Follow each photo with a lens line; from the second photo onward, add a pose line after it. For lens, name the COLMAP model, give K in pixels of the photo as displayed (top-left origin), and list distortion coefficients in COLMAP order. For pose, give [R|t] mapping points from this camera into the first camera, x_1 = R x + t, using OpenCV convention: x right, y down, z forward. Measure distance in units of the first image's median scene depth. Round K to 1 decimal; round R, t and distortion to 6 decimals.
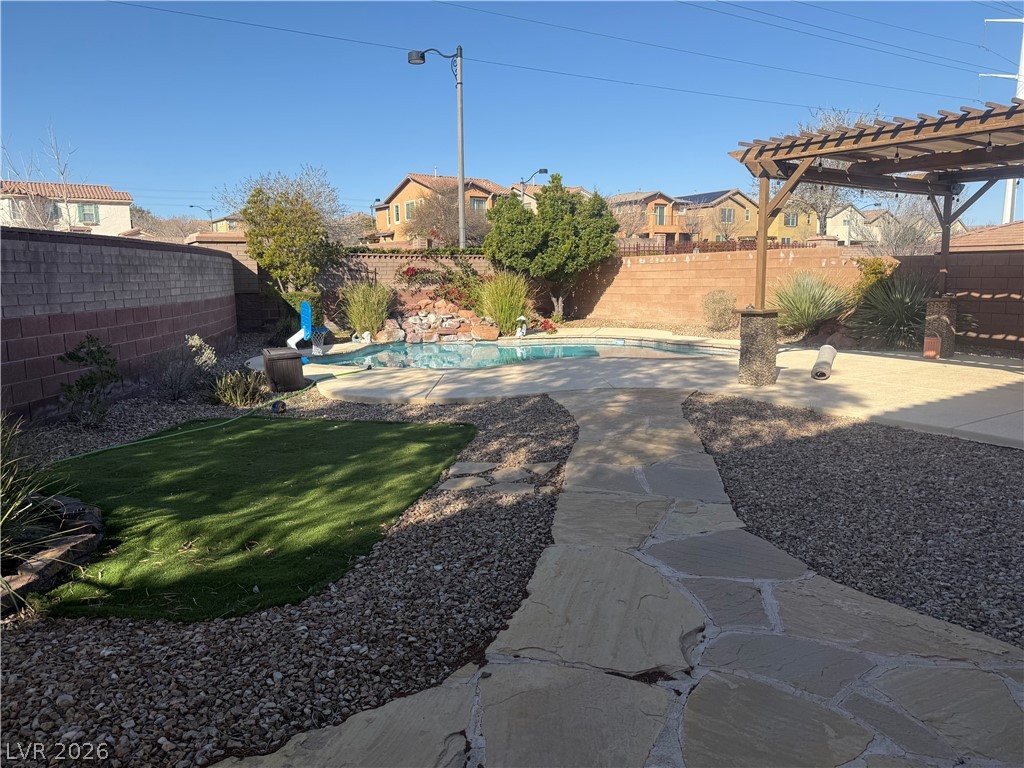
lens RADIAL K [[720.7, 0, 517.2], [0, 720.7, 387.1], [0, 0, 1]] dist [0.058818, -0.068790]
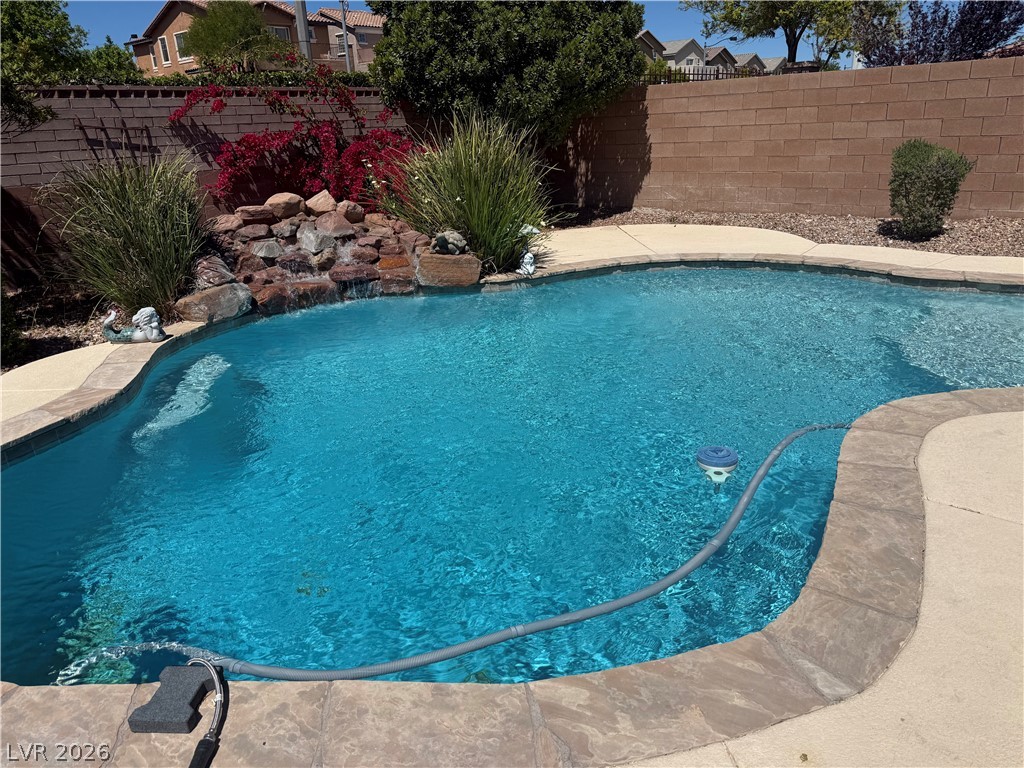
lens RADIAL K [[719.9, 0, 512.0], [0, 719.9, 384.0], [0, 0, 1]] dist [0.087905, -0.131188]
pose [[0.967562, -0.112963, 0.225970, -0.116781], [0.070910, 0.979940, 0.186251, -0.089987], [-0.242477, -0.164186, 0.956163, 0.593844]]
